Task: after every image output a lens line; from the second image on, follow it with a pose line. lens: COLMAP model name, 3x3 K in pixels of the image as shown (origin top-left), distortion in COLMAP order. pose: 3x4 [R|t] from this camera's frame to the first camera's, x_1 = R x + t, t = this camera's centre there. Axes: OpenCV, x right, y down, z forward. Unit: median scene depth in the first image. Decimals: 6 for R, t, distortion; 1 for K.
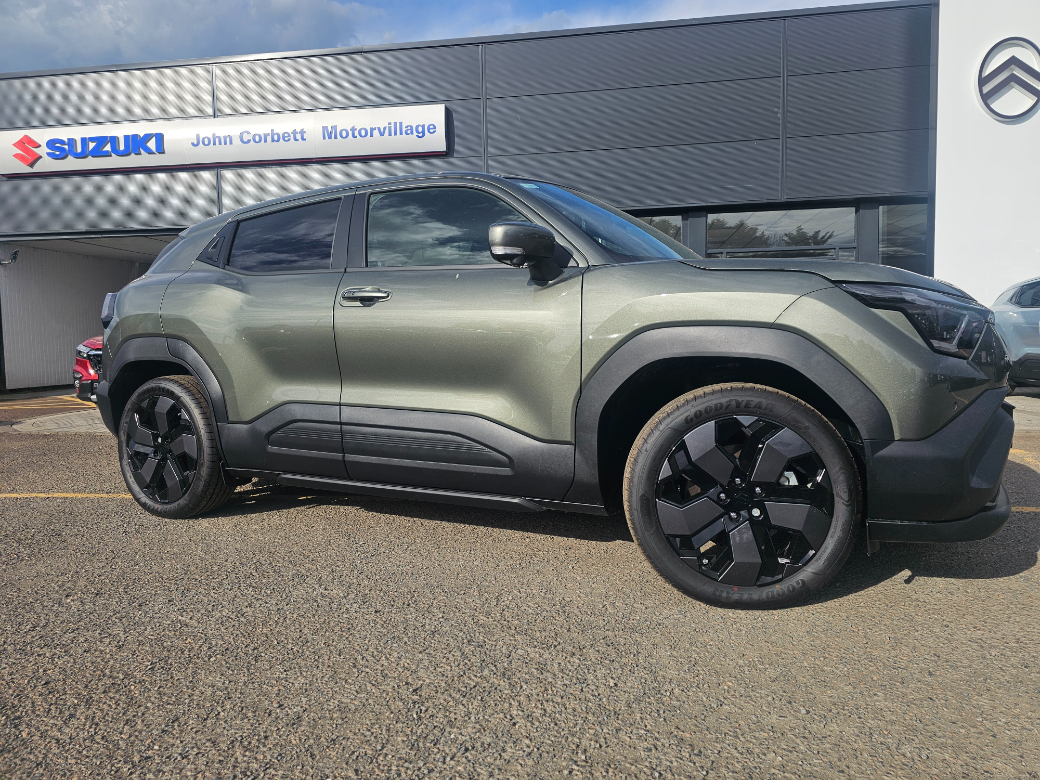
lens RADIAL K [[711.5, 0, 520.0], [0, 711.5, 390.0], [0, 0, 1]] dist [0.047766, -0.030756]
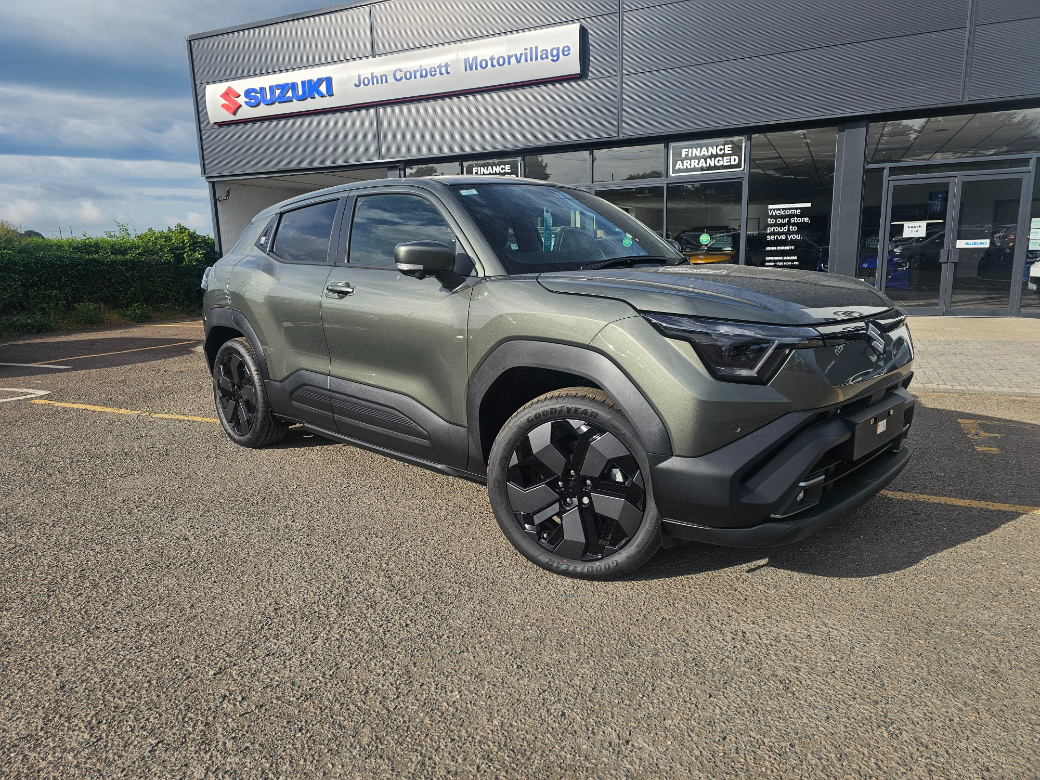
lens RADIAL K [[721.7, 0, 520.0], [0, 721.7, 390.0], [0, 0, 1]] dist [0.049402, -0.002701]
pose [[0.952633, 0.053830, -0.299321, 0.143501], [-0.011140, 0.989727, 0.142538, -0.044424], [0.303919, -0.132452, 0.943446, -0.032385]]
